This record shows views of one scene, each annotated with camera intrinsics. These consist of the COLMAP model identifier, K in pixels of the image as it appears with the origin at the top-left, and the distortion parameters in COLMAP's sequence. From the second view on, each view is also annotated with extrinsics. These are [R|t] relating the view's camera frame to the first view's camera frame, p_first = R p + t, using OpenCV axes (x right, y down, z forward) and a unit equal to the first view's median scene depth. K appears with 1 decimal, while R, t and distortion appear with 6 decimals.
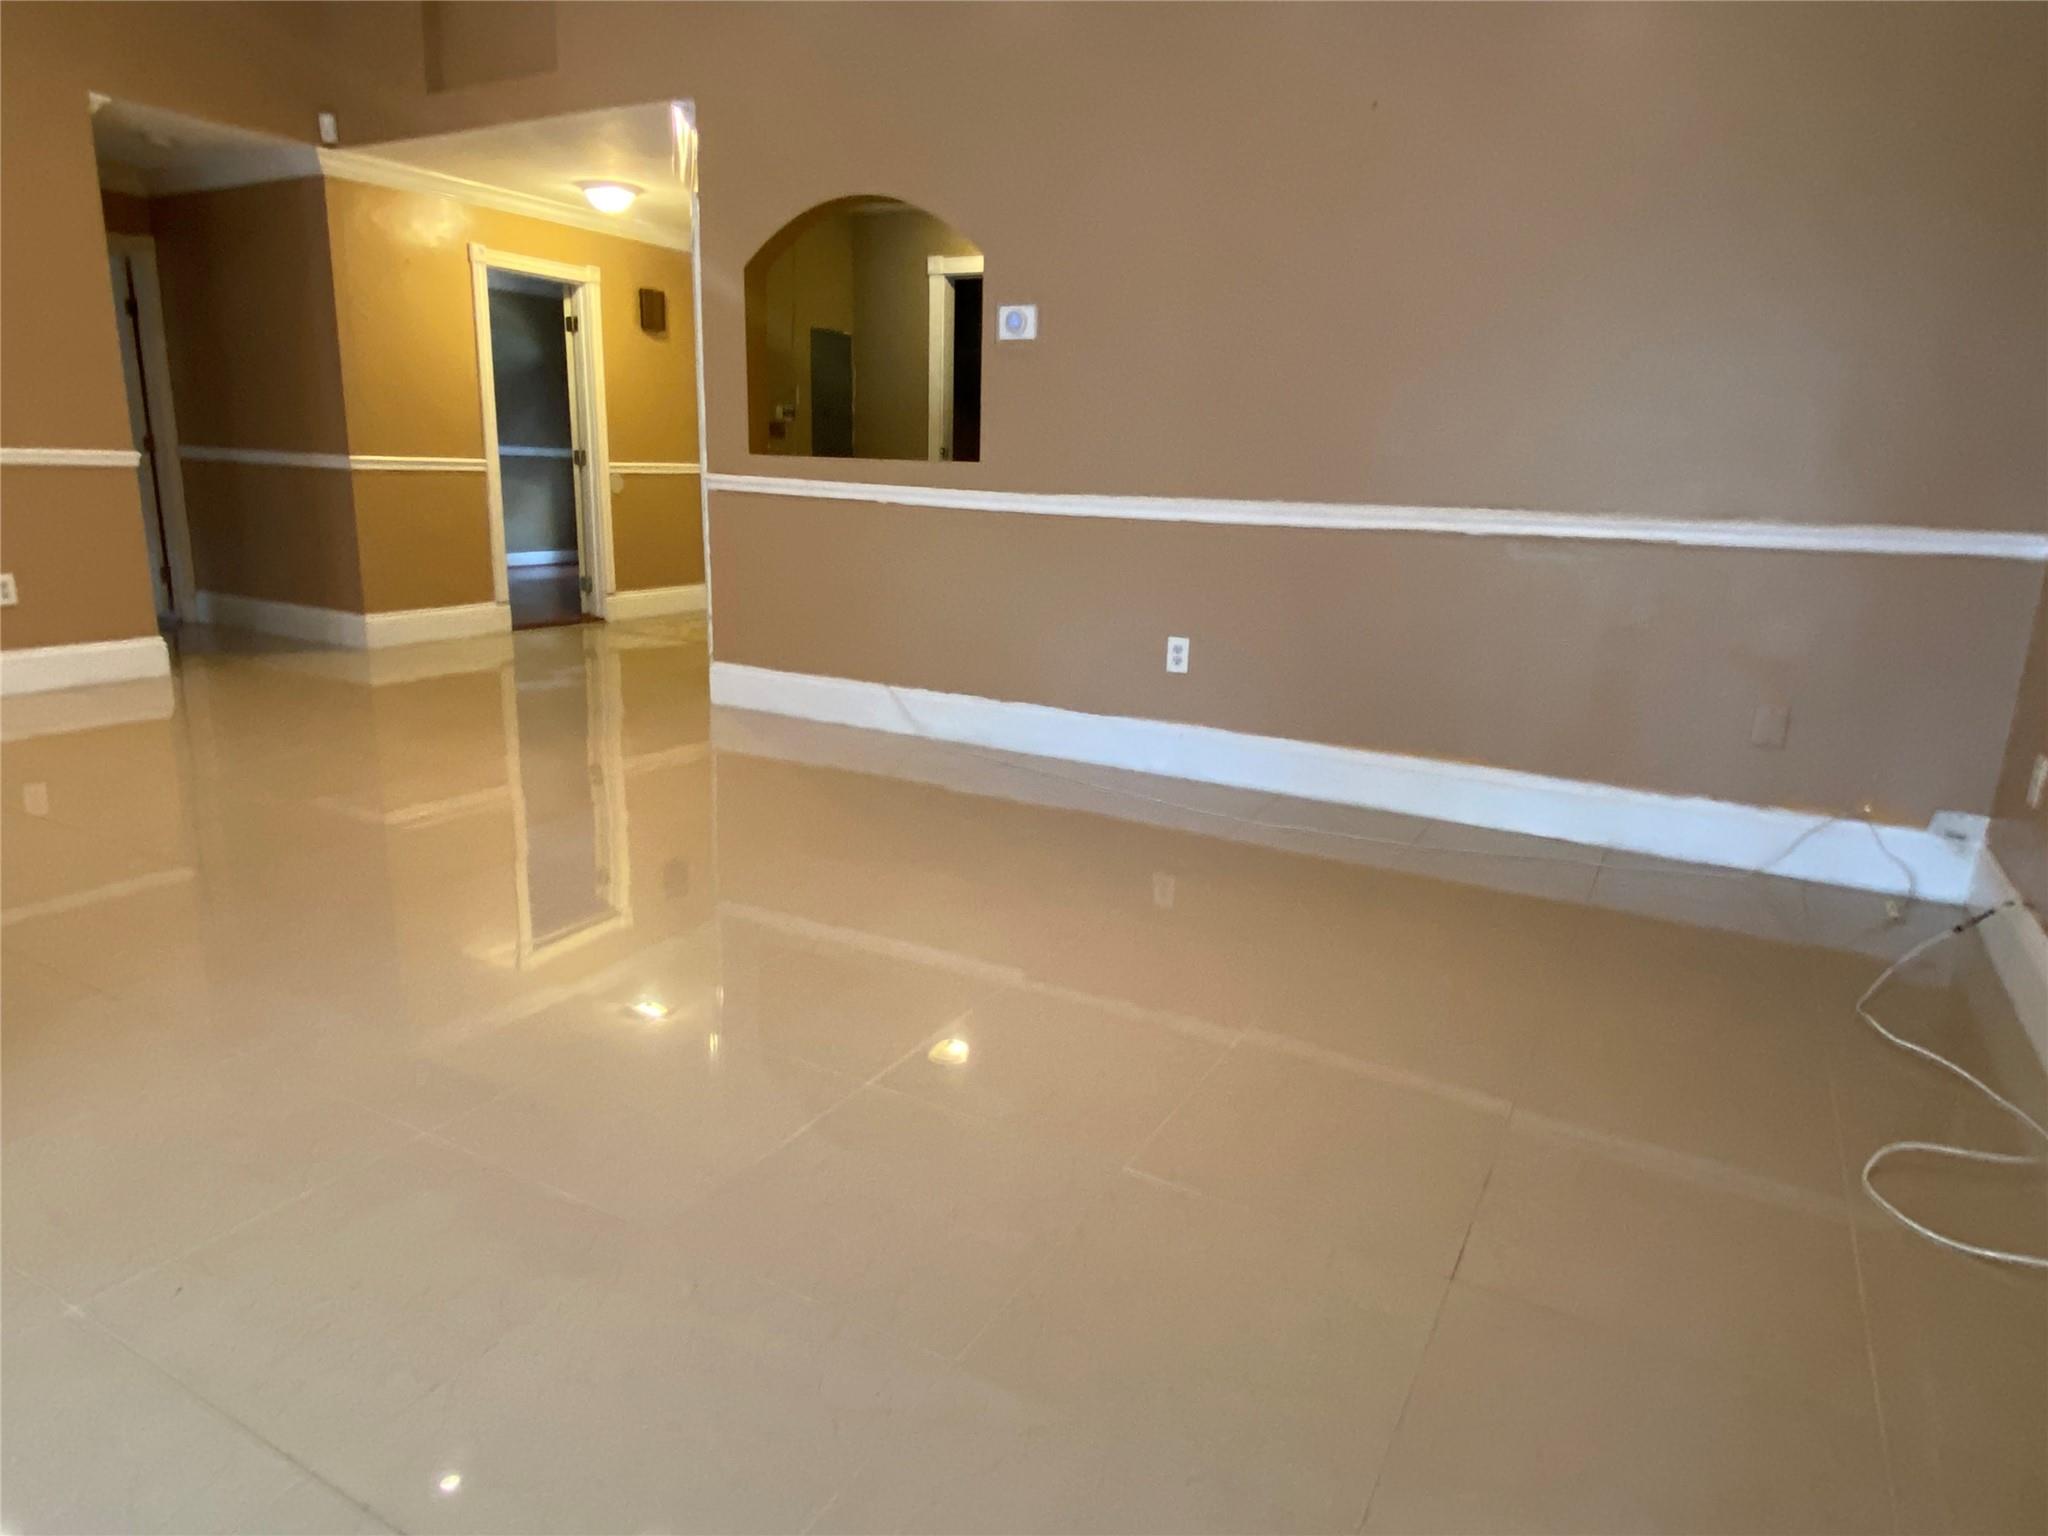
lens RADIAL K [[1235.0, 0, 1022.3], [0, 1235.0, 758.1], [0, 0, 1]] dist [-0.005070, -0.009079]
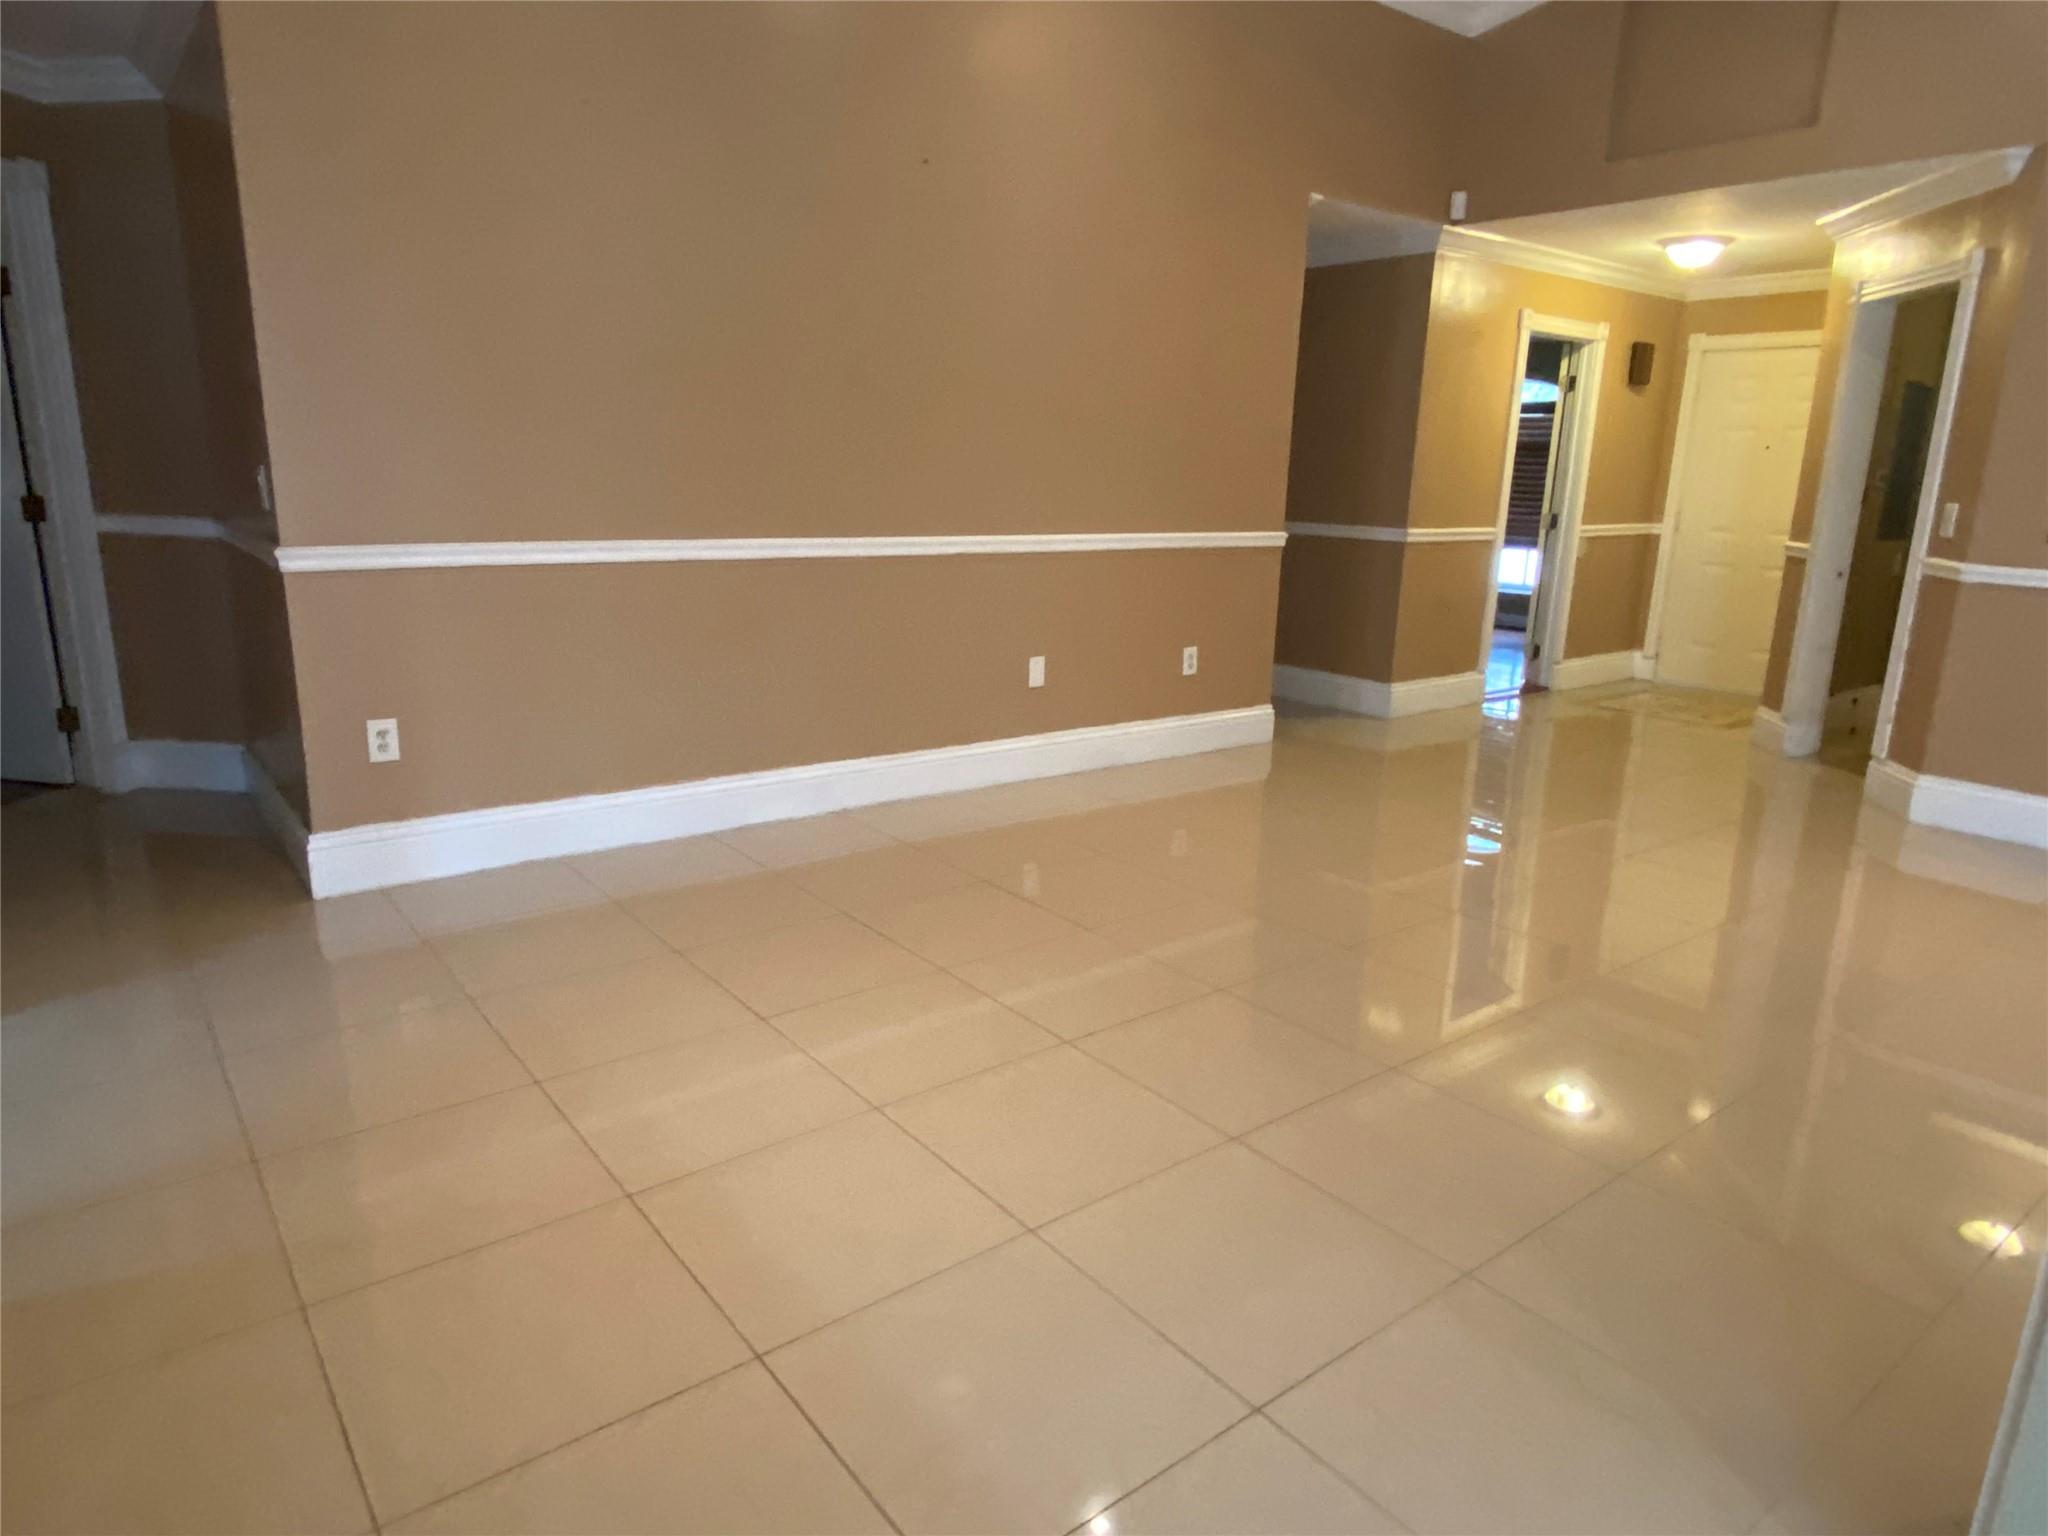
lens RADIAL K [[1235.0, 0, 1015.4], [0, 1235.0, 776.2], [0, 0, 1]] dist [-0.005070, -0.009079]
pose [[0.927516, 0.076497, -0.365872, -0.456785], [-0.075938, 0.996985, 0.015942, -0.034965], [0.365988, 0.012997, 0.930529, -0.055062]]
